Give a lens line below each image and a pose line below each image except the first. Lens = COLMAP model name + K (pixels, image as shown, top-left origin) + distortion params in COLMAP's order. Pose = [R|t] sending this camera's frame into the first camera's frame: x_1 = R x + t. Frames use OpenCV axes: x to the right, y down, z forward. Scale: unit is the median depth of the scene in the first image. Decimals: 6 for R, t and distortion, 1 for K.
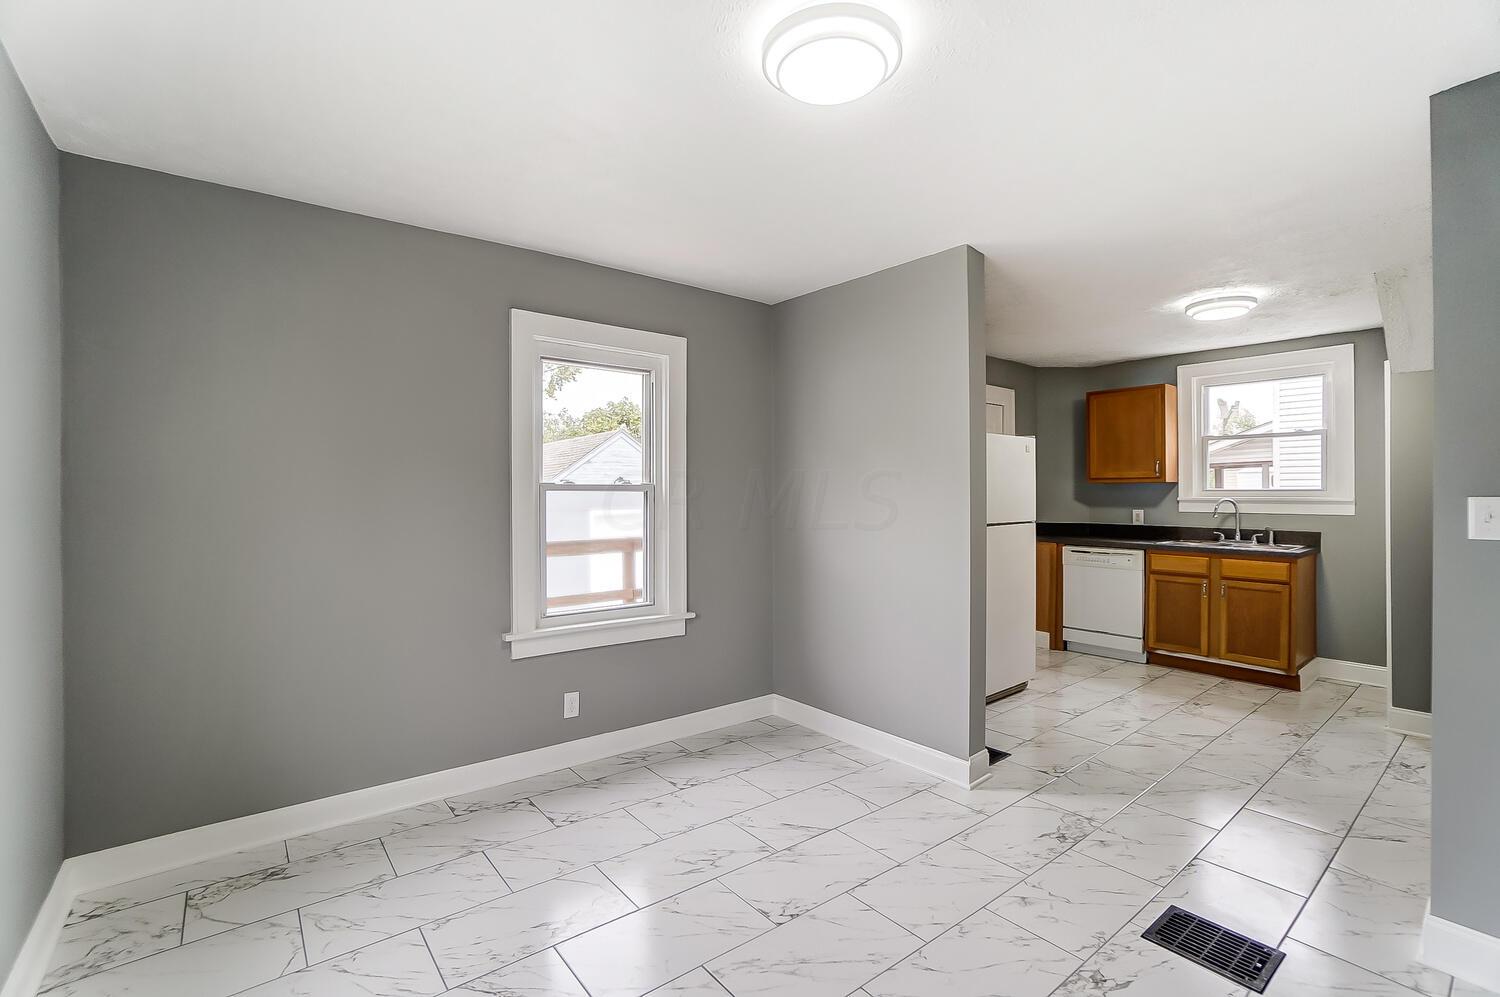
lens RADIAL K [[667.4, 0, 739.9], [0, 667.4, 486.0], [0, 0, 1]] dist [-0.055741, 0.019303]
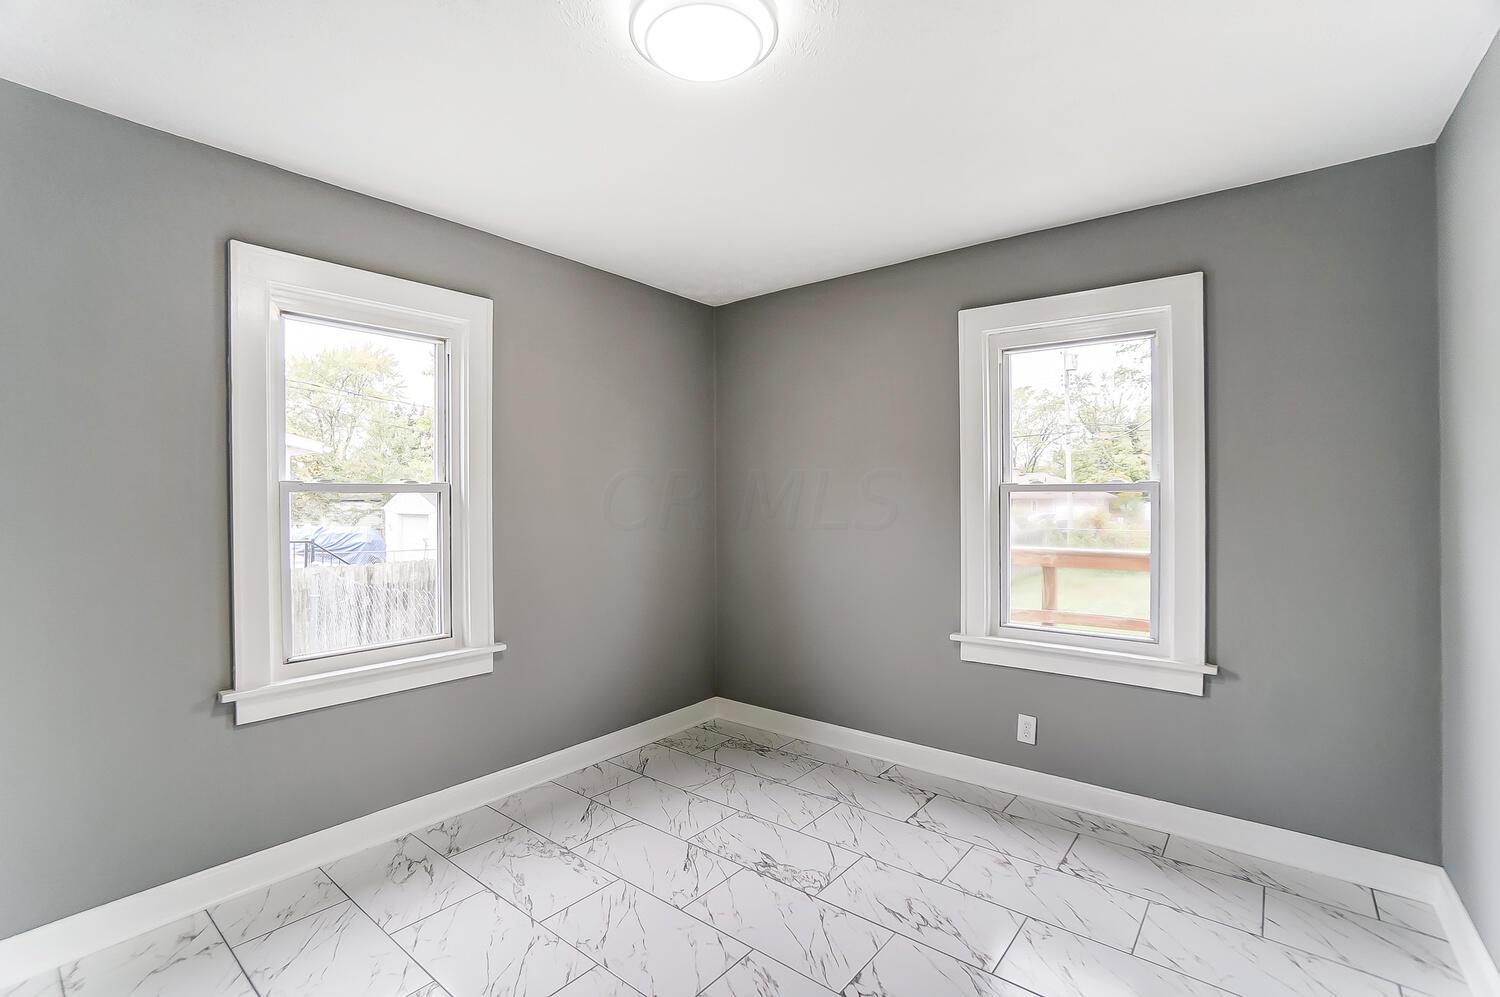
lens RADIAL K [[669.8, 0, 750.0], [0, 669.8, 498.5], [0, 0, 1]] dist [-0.058082, 0.018423]
pose [[0.225624, -0.009697, -0.974166, 0.570843], [0.010517, 0.999916, -0.007518, 0.020479], [0.974158, -0.008549, 0.225707, 0.460530]]
